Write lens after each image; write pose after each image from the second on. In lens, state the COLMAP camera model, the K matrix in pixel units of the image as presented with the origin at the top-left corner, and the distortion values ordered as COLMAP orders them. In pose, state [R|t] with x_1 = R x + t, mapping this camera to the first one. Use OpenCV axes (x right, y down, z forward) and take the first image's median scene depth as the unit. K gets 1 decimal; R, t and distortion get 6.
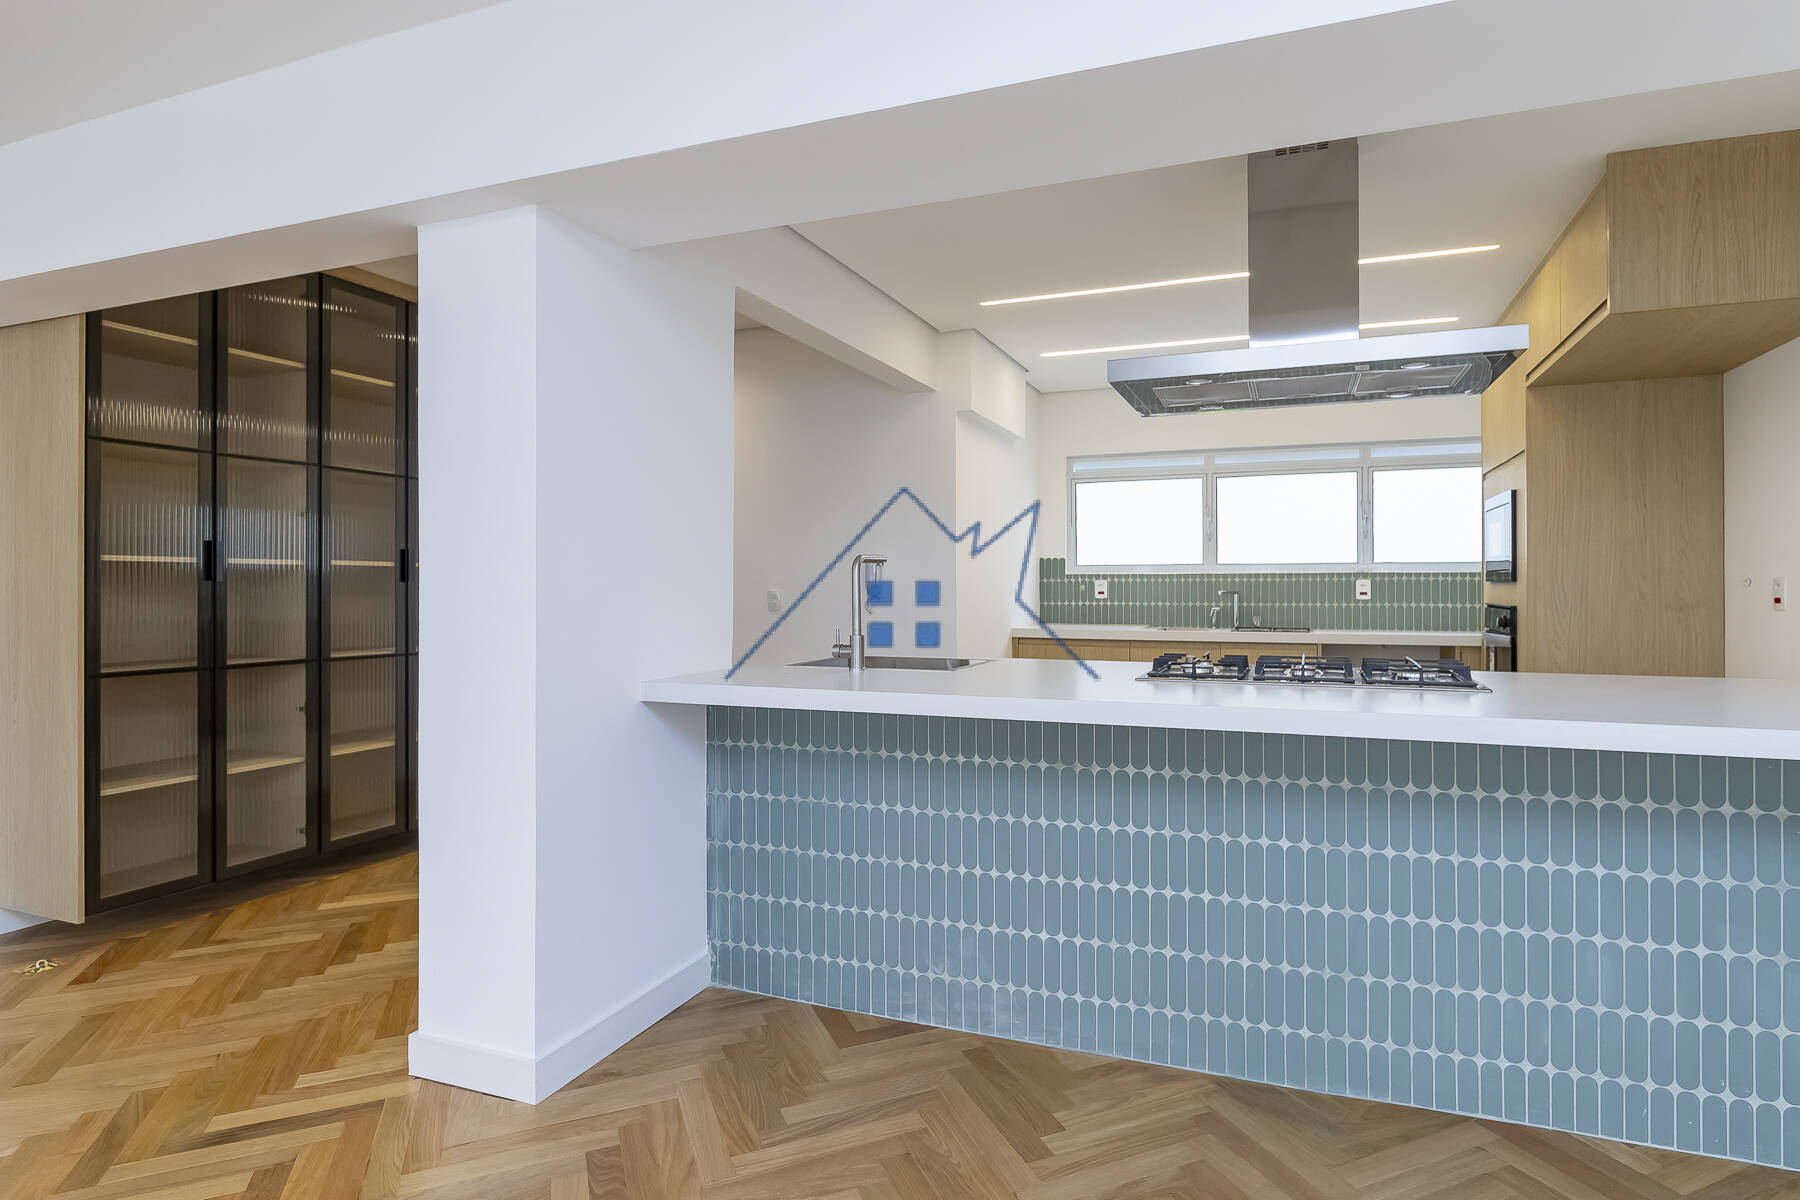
lens RADIAL K [[936.7, 0, 900.0], [0, 936.7, 600.0], [0, 0, 1]] dist [-0.001956, -0.000804]
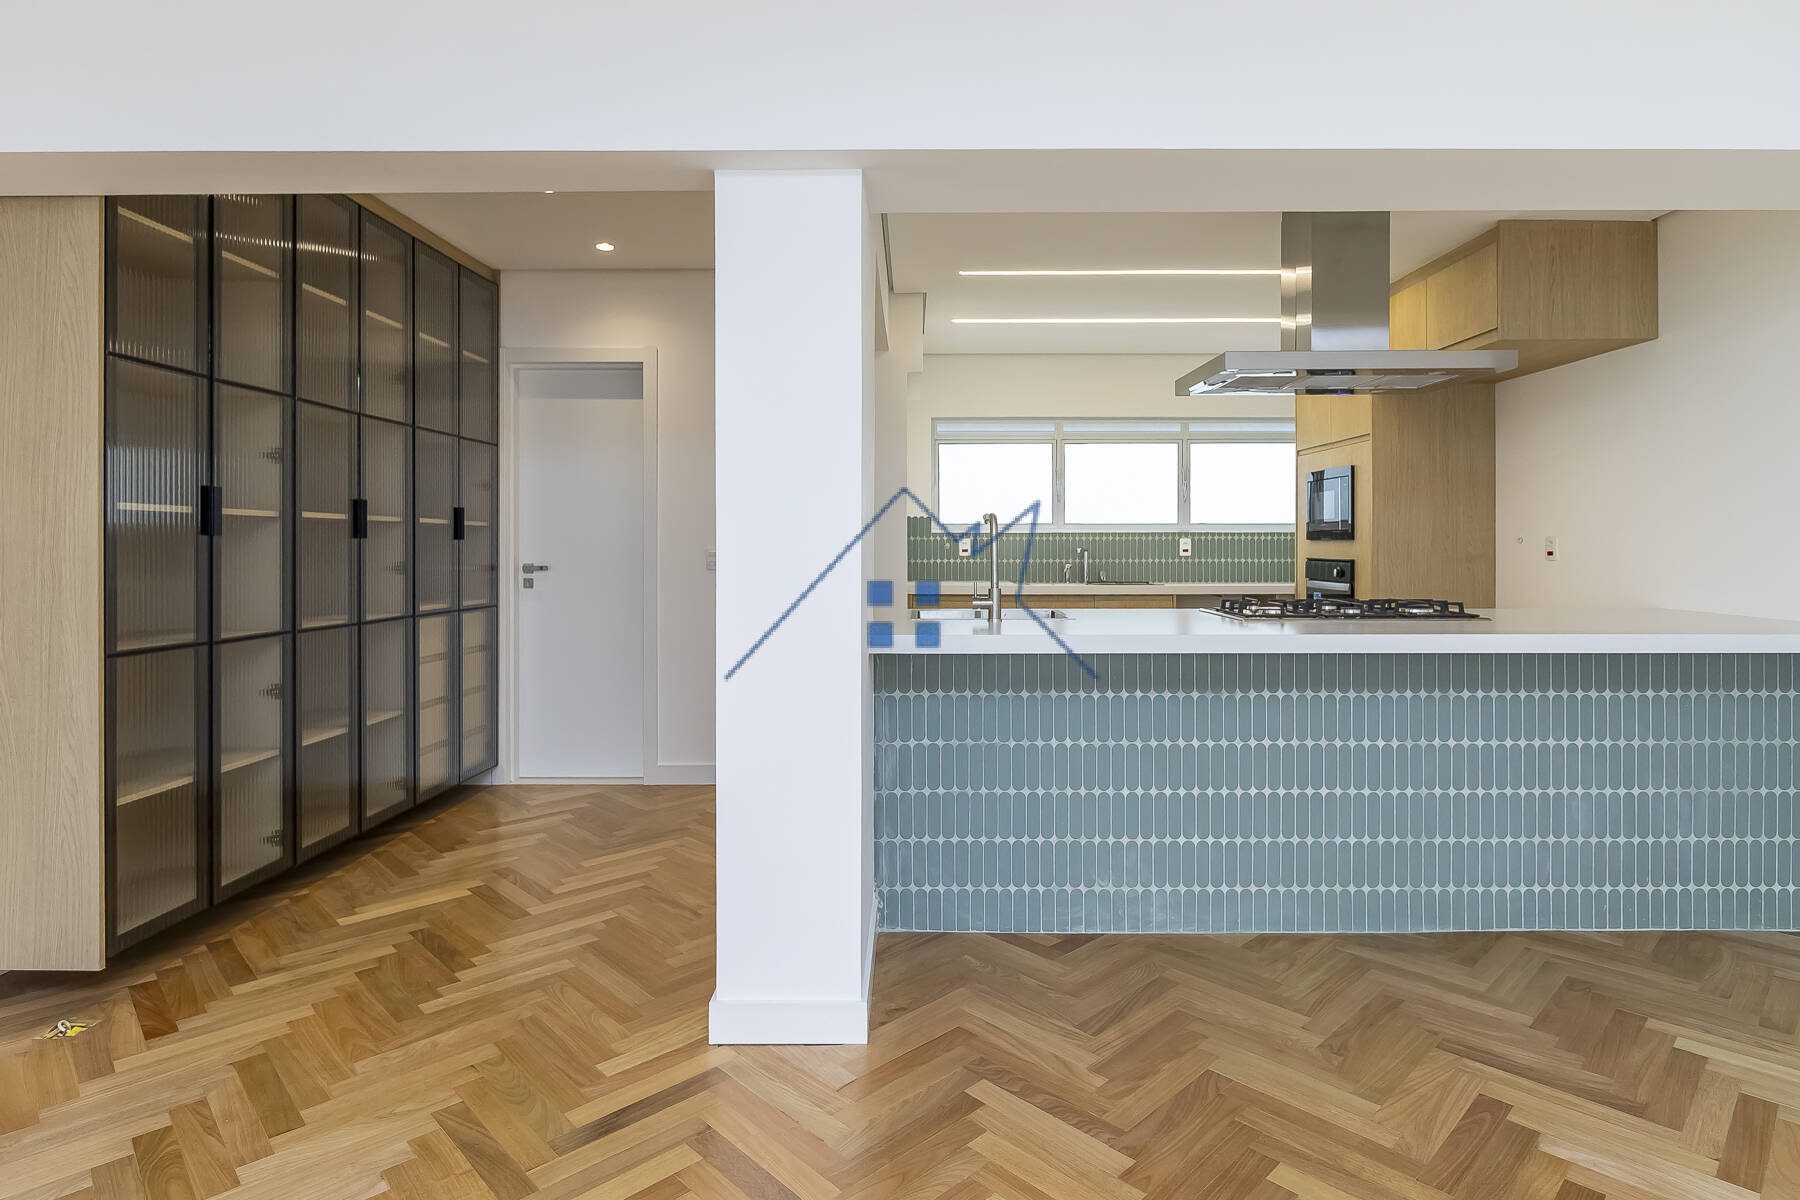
lens RADIAL K [[1010.4, 0, 901.2], [0, 1010.4, 560.1], [0, 0, 1]] dist [-0.002405, -0.000437]
pose [[0.931470, -0.005542, 0.363775, -0.577772], [0.005712, 0.999983, 0.000608, 0.004229], [-0.363773, 0.001512, 0.931487, -0.040141]]
